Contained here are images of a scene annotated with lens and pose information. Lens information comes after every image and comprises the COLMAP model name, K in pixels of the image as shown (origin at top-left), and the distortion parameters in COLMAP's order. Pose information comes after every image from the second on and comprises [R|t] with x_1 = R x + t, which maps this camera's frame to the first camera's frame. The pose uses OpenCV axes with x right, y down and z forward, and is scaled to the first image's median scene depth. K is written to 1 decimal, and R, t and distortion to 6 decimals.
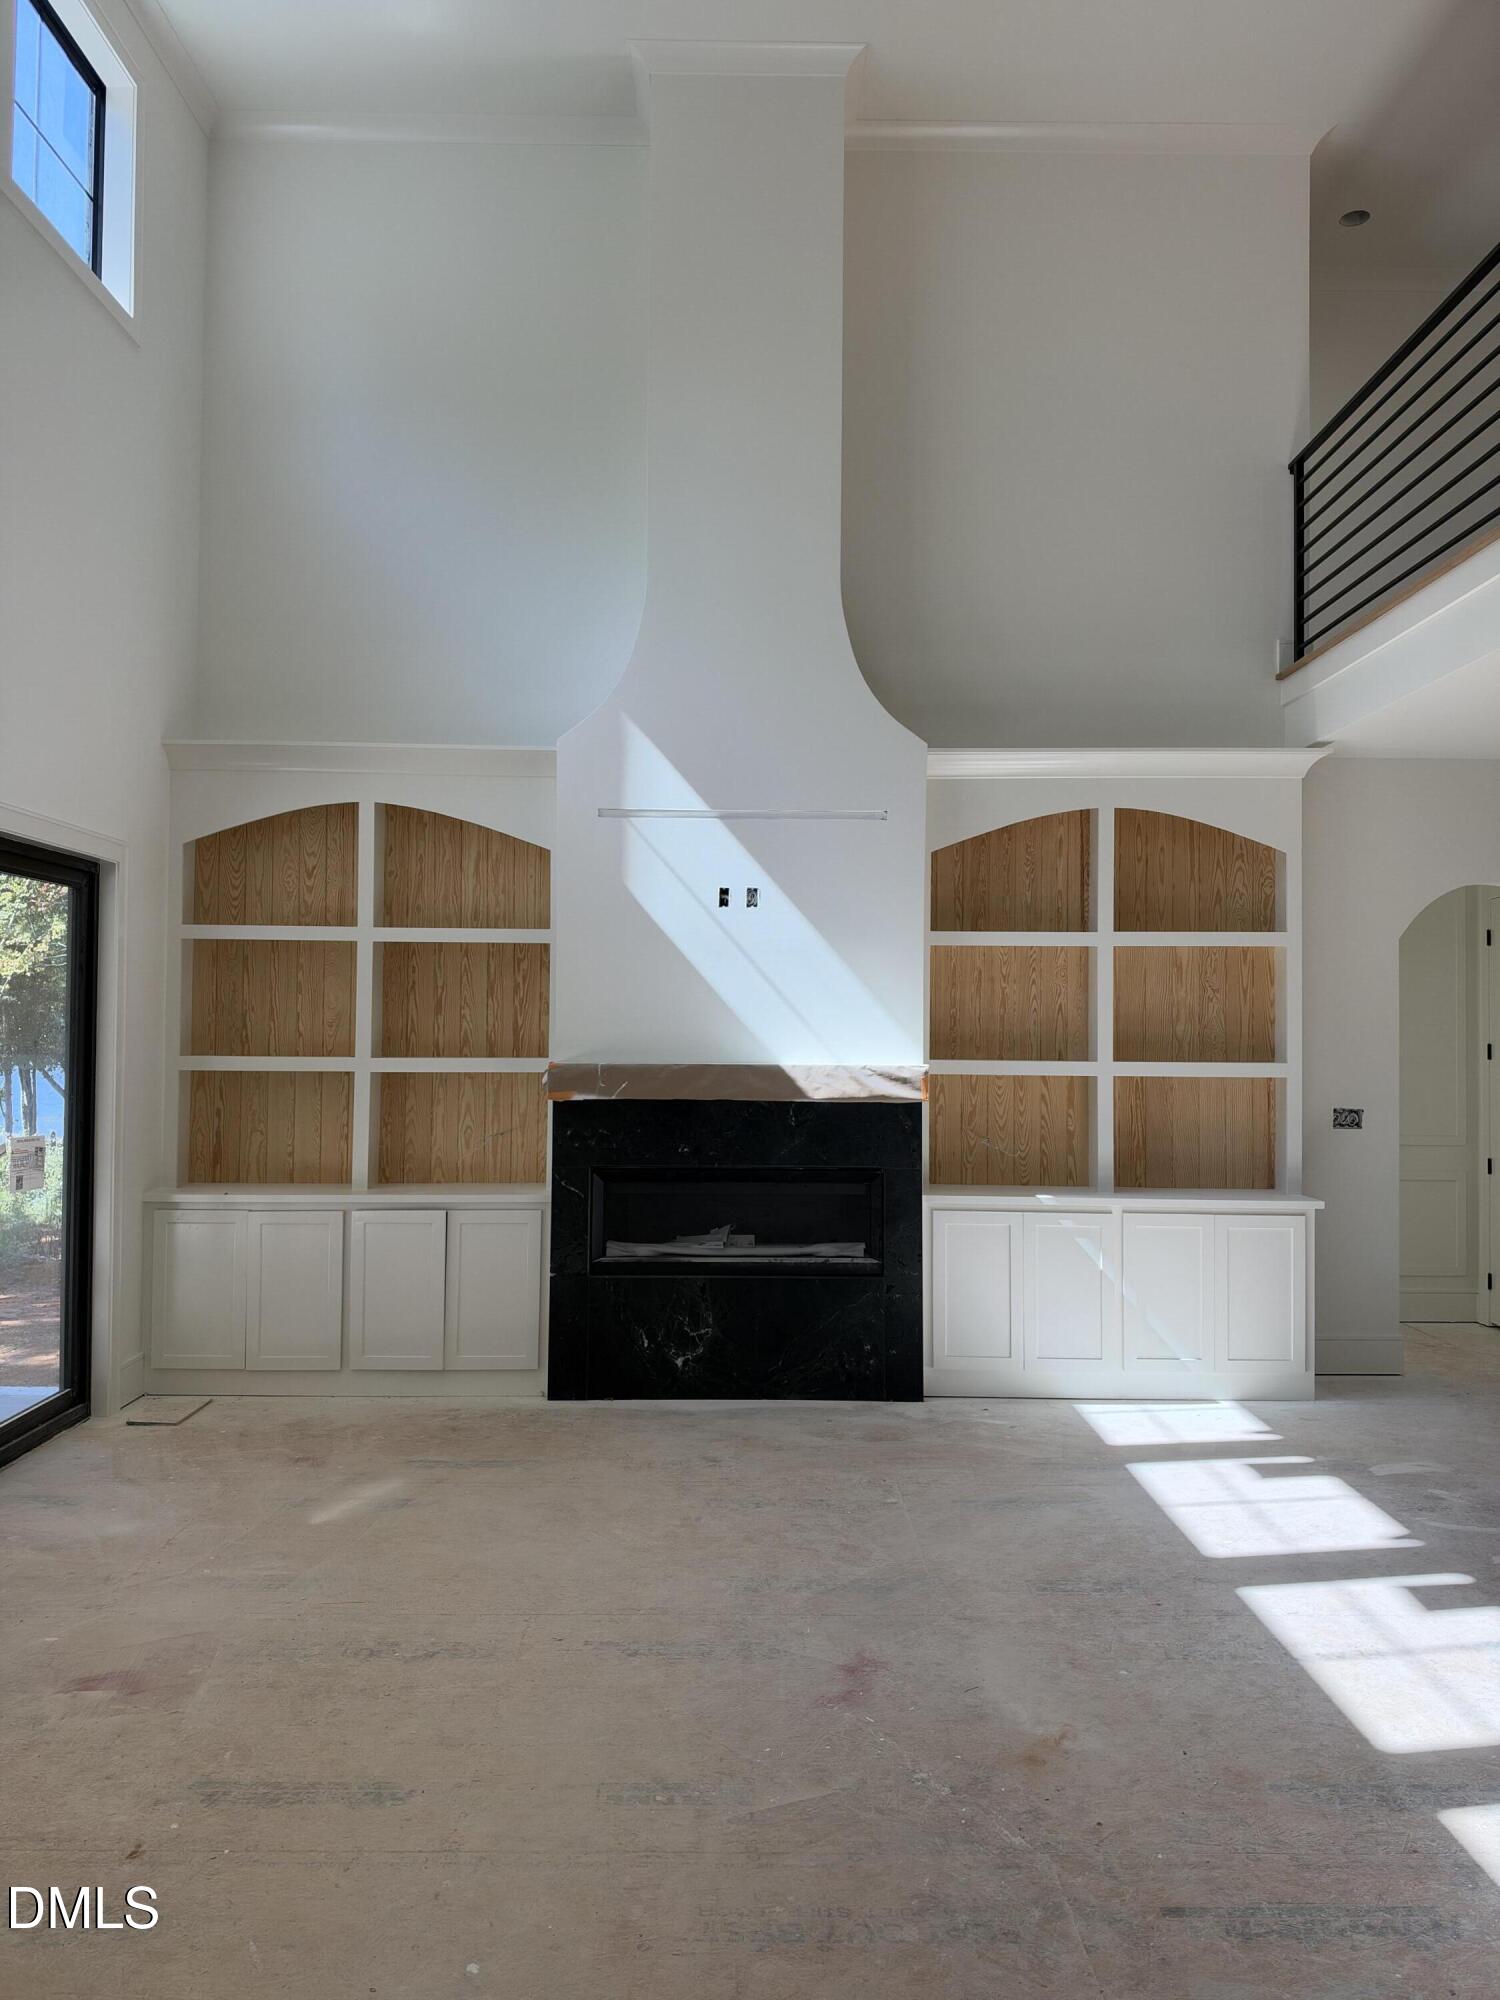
lens RADIAL K [[1449.5, 0, 742.4], [0, 1449.5, 999.5], [0, 0, 1]] dist [0.020600, -0.038952]
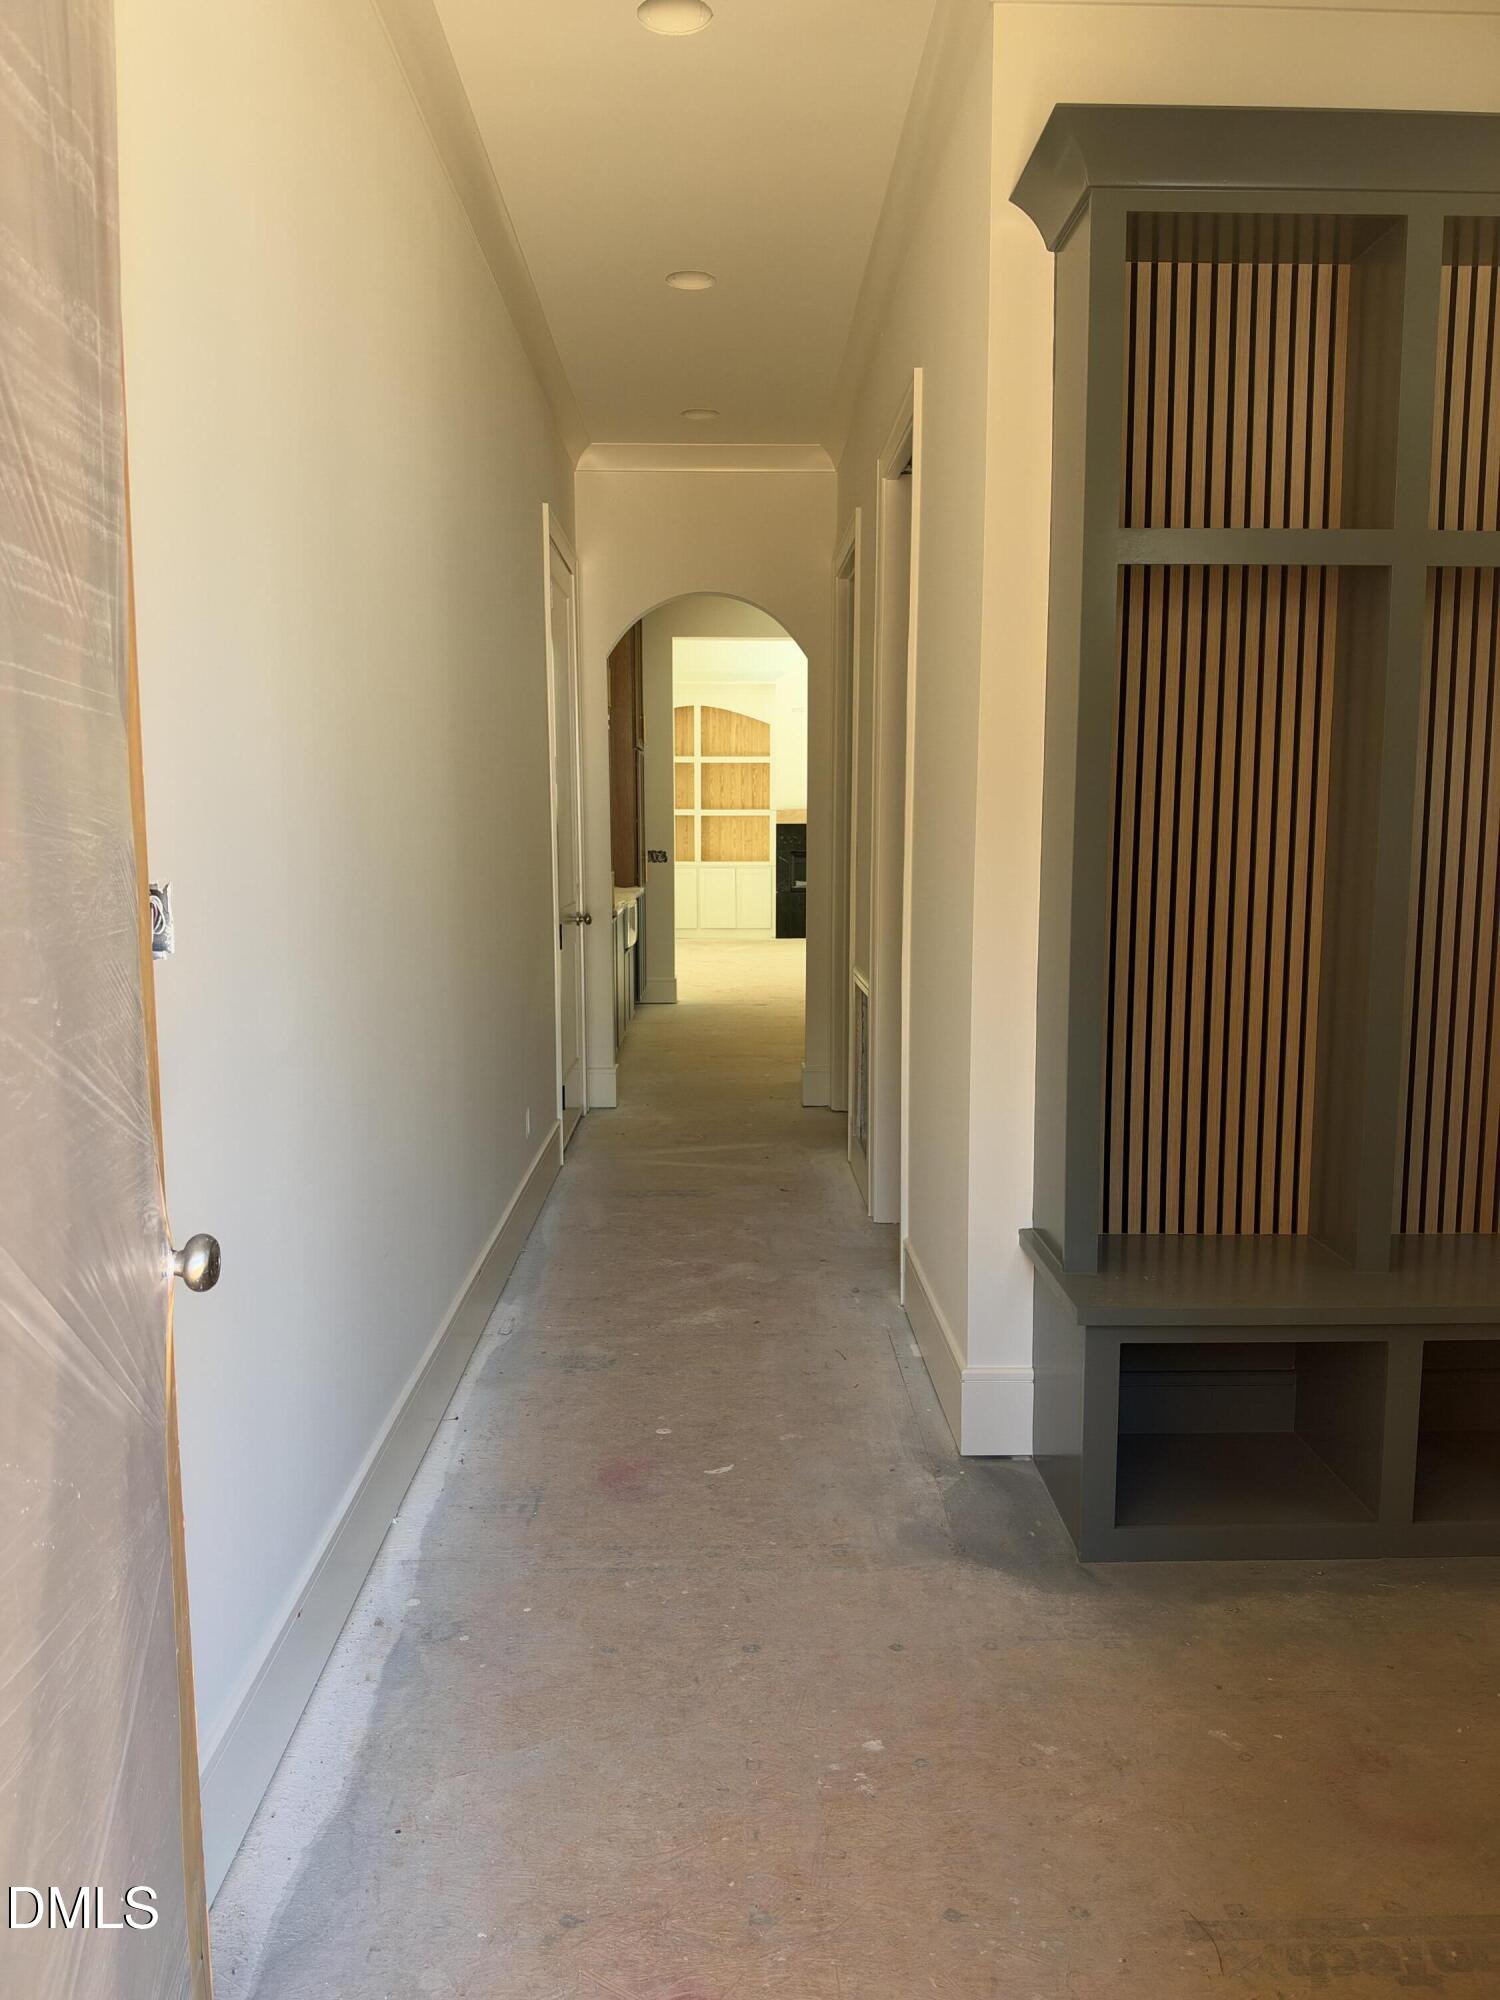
lens RADIAL K [[1449.5, 0, 755.8], [0, 1449.5, 1007.8], [0, 0, 1]] dist [0.020600, -0.038952]
pose [[0.999753, -0.005644, 0.021481, -0.208386], [0.002647, 0.990558, 0.137071, 0.035904], [-0.022052, -0.136980, 0.990328, -1.485798]]
